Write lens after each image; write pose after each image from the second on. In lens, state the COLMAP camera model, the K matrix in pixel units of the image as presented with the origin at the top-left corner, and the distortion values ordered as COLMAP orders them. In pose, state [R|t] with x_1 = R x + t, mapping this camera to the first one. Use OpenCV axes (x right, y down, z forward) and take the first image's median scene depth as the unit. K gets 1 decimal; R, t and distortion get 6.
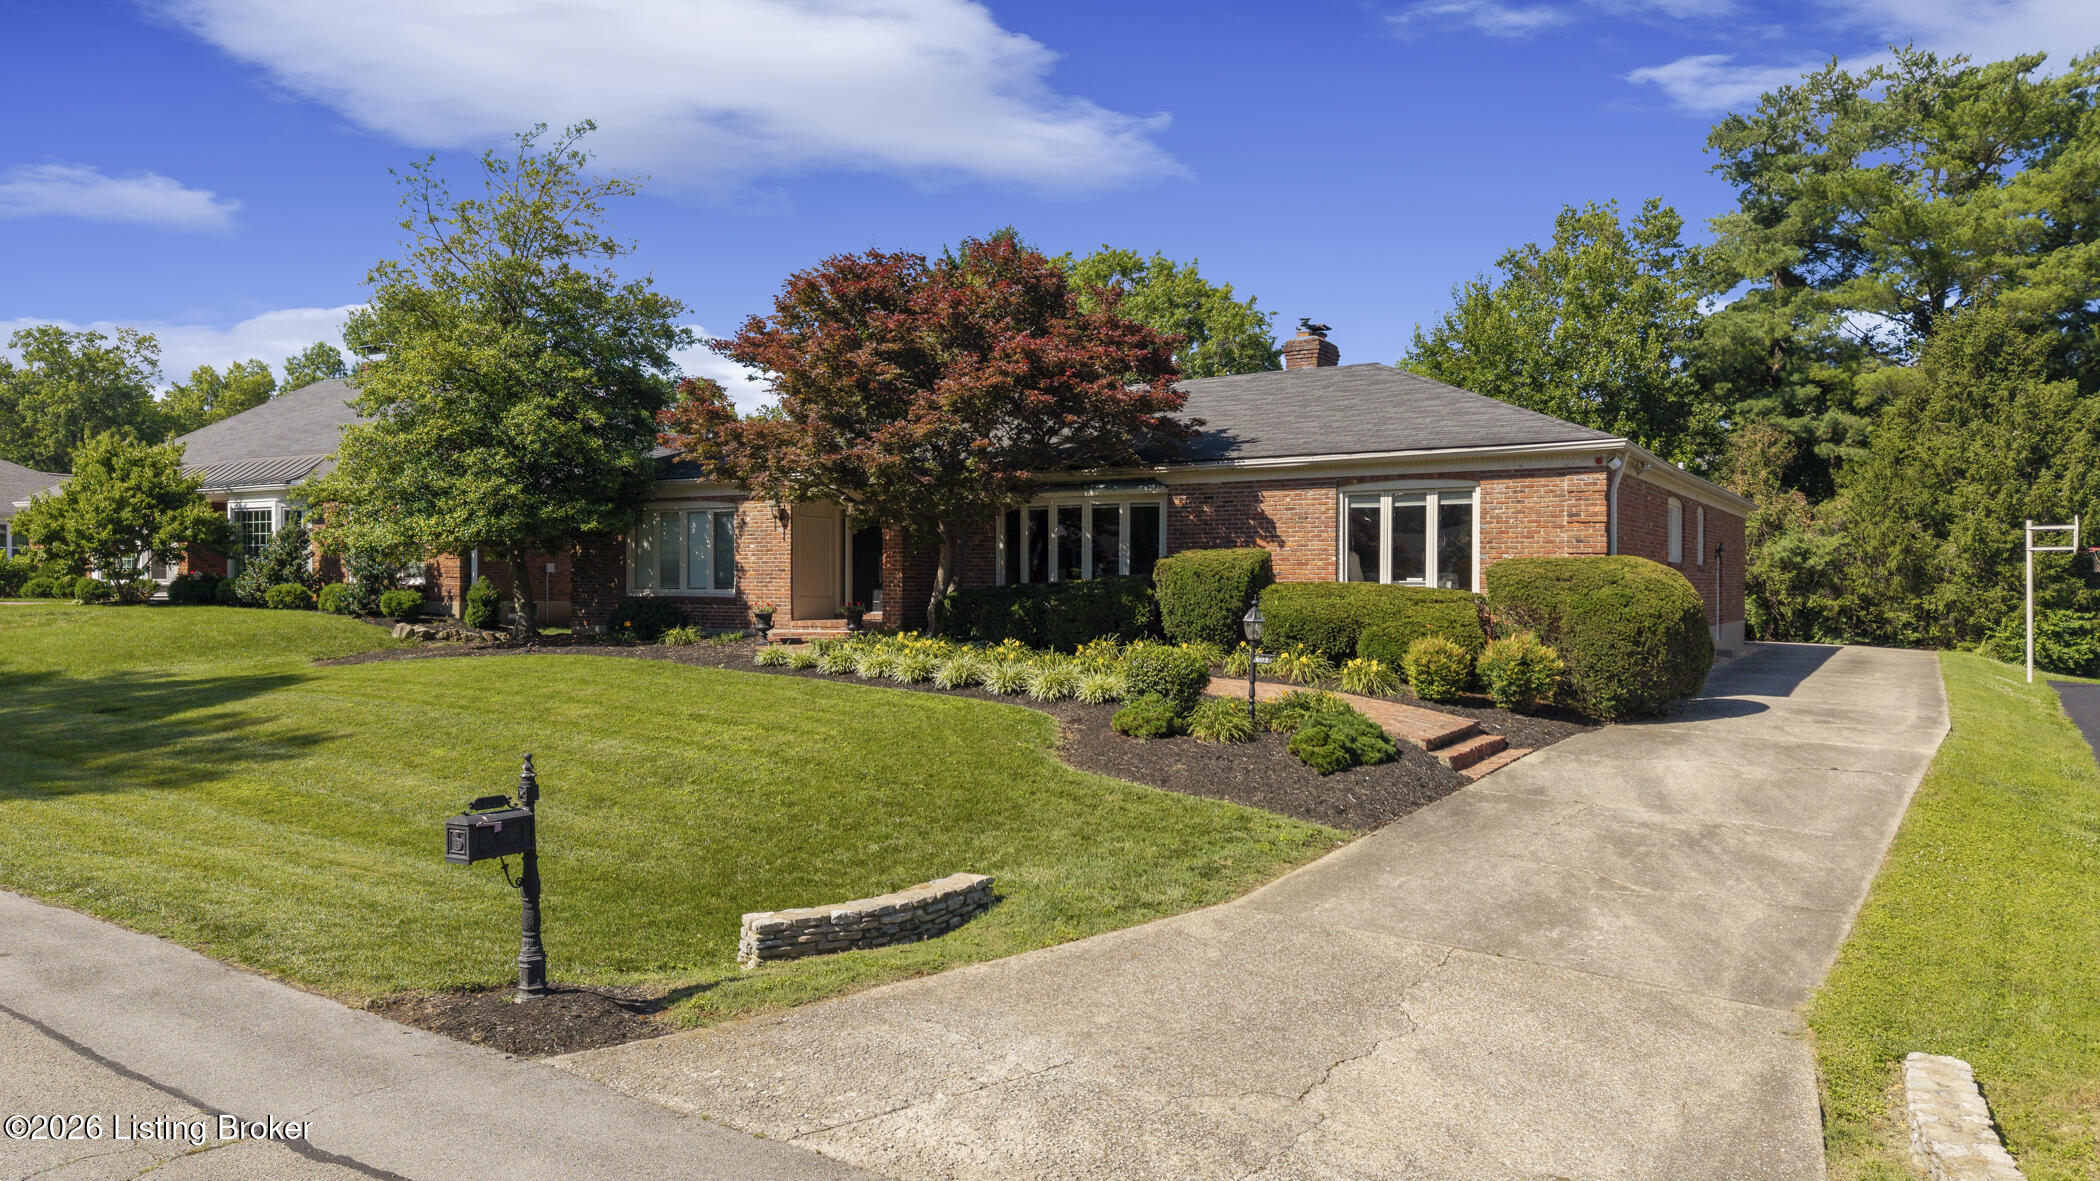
lens RADIAL K [[1440.1, 0, 1059.8], [0, 1440.1, 597.9], [0, 0, 1]] dist [0.015241, -0.004456]
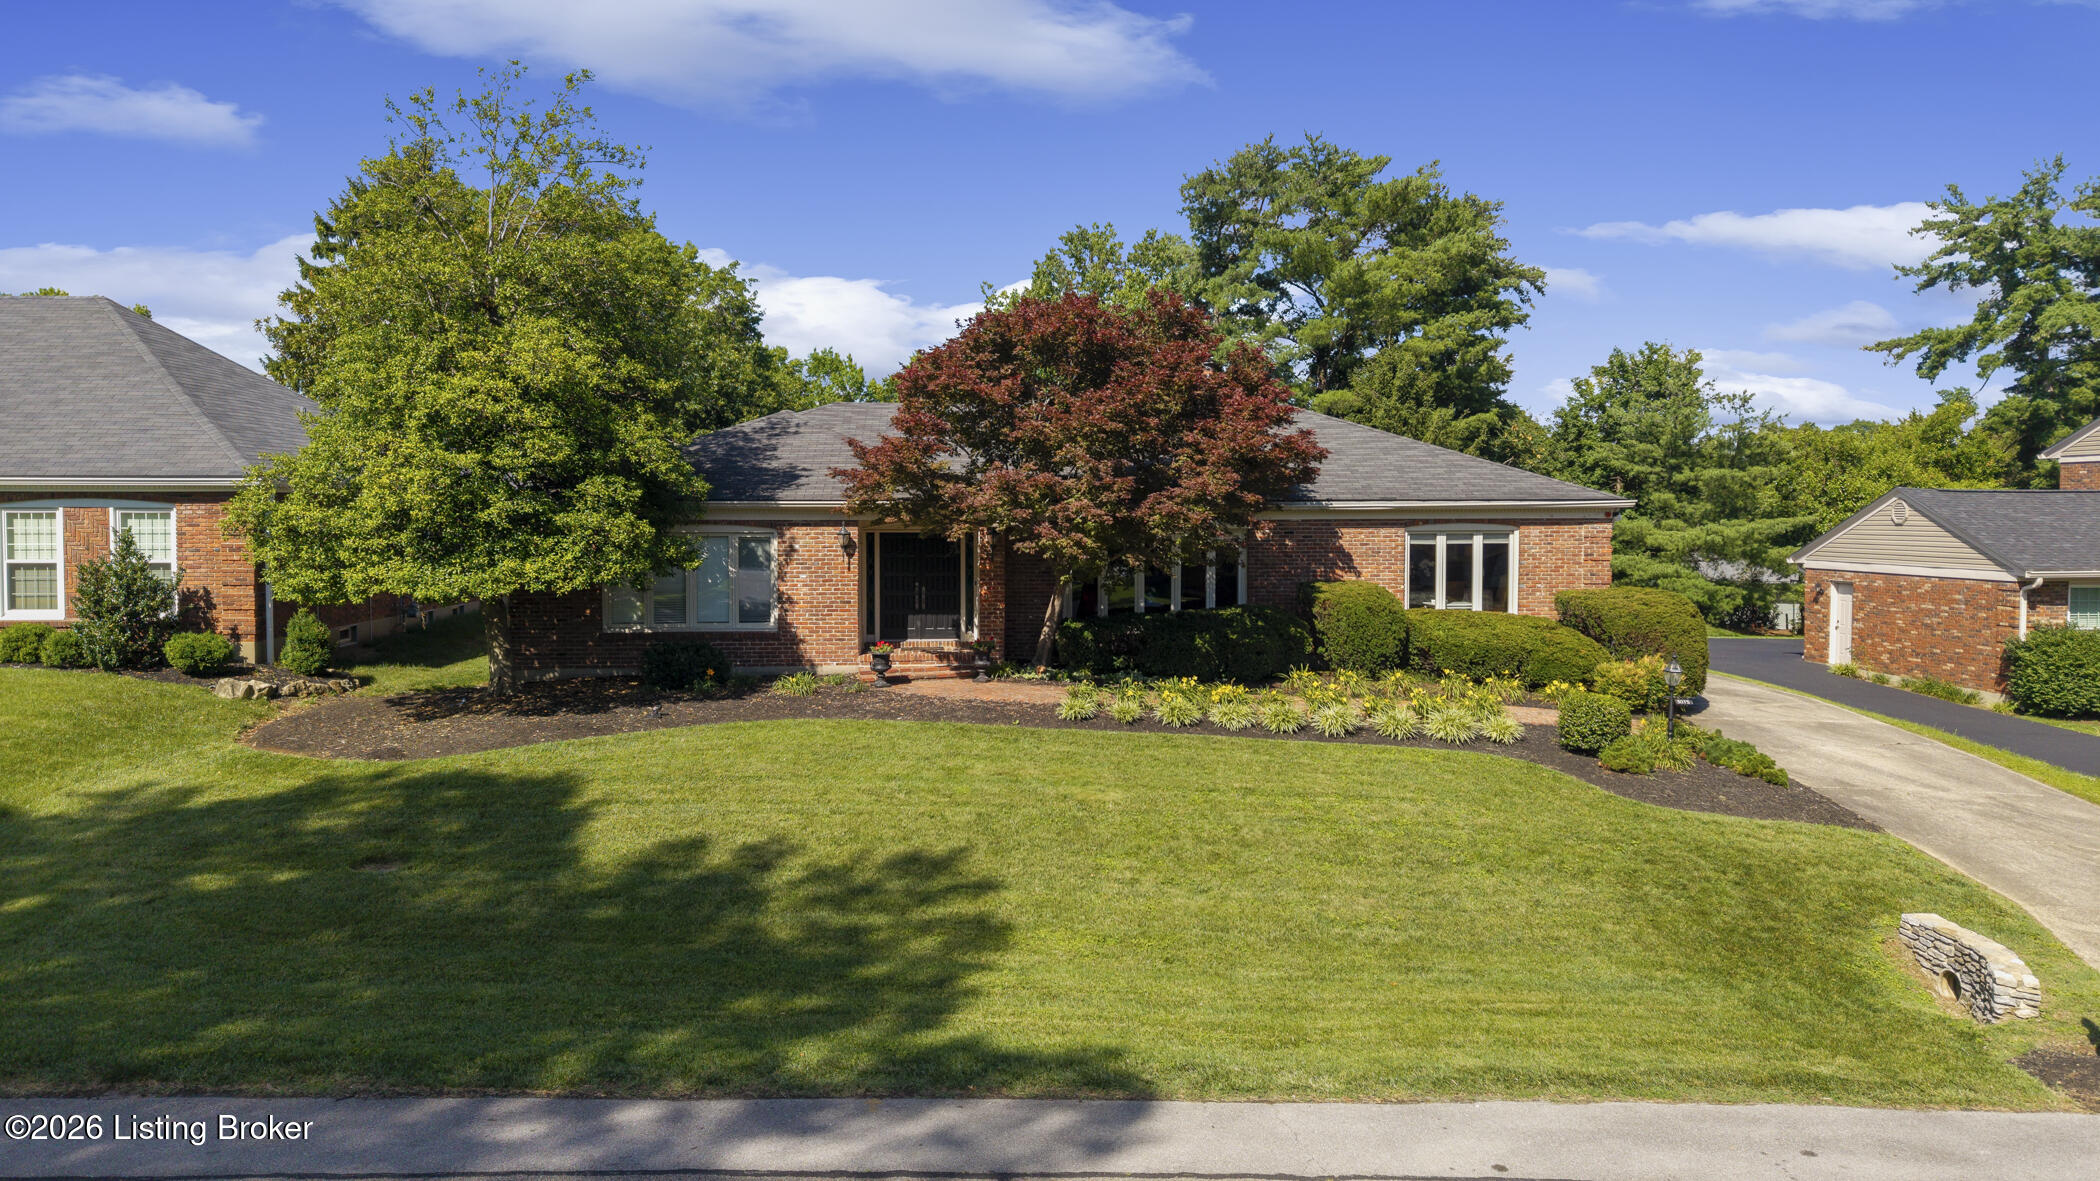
lens RADIAL K [[1437.1, 0, 1050.0], [0, 1437.1, 590.5], [0, 0, 1]] dist [0.002379, -0.000071]
pose [[0.817062, -0.033045, 0.575601, -0.738653], [0.007058, 0.998855, 0.047325, -0.082900], [-0.576506, -0.034605, 0.816360, 0.191661]]
